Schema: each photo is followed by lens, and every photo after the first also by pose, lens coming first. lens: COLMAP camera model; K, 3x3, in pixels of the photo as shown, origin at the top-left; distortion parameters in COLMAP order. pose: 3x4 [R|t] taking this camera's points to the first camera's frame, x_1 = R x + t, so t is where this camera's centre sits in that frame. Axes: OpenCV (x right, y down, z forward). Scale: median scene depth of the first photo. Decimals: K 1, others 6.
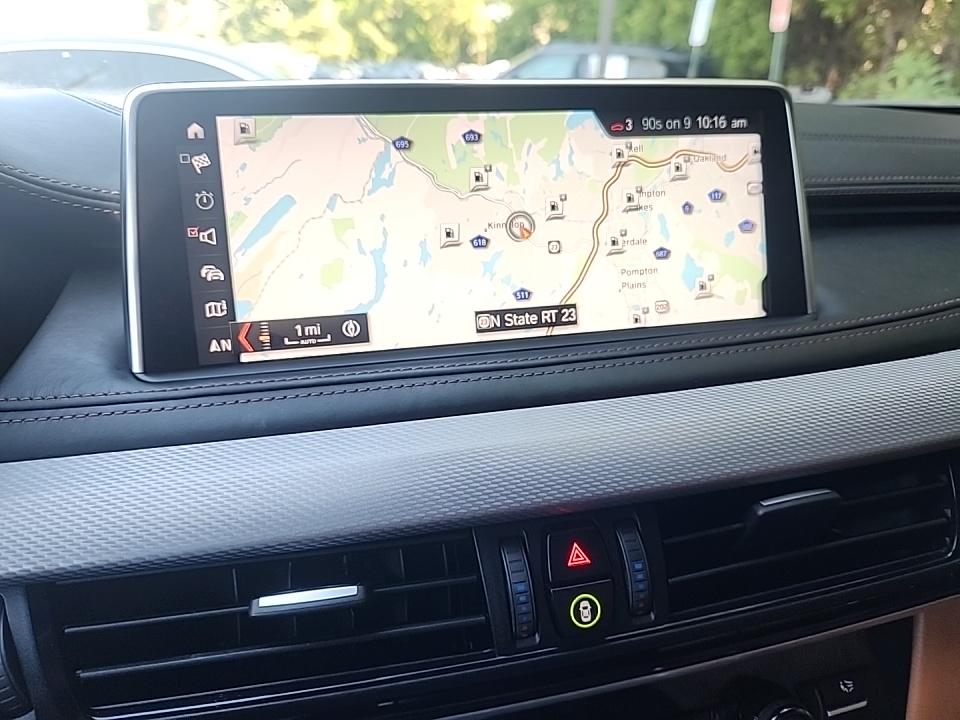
lens RADIAL K [[642.3, 0, 483.5], [0, 642.3, 350.8], [0, 0, 1]] dist [0.040782, -0.028438]
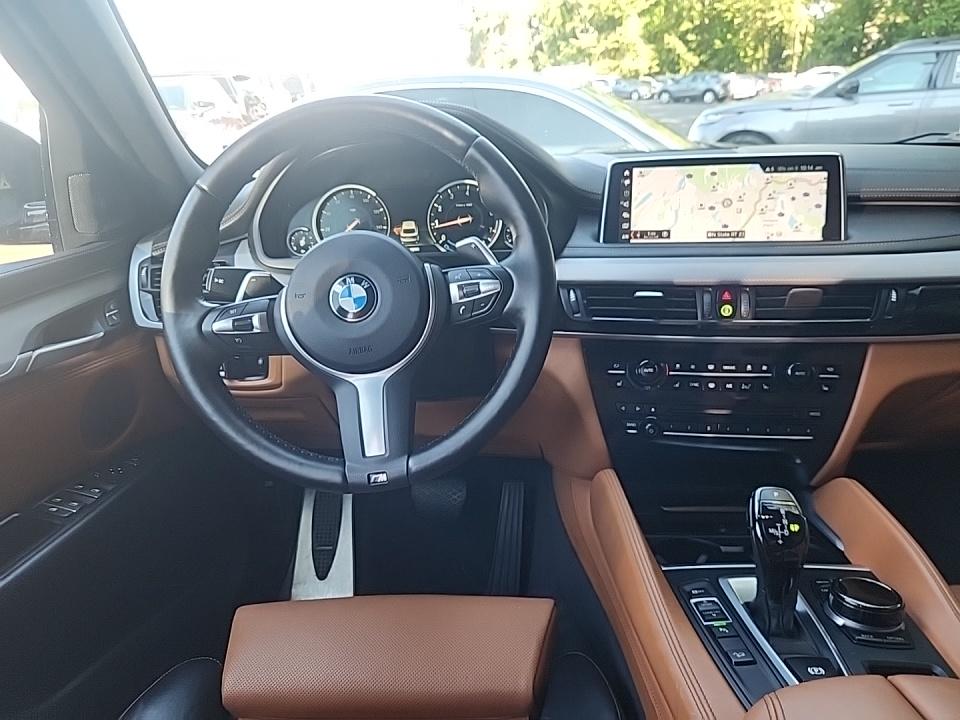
lens RADIAL K [[642.3, 0, 485.4], [0, 642.3, 363.8], [0, 0, 1]] dist [0.040782, -0.028438]
pose [[0.915004, 0.116436, -0.386277, 0.270318], [-0.116864, 0.992894, 0.022464, 0.594194], [0.386147, 0.024587, 0.922109, -2.126381]]
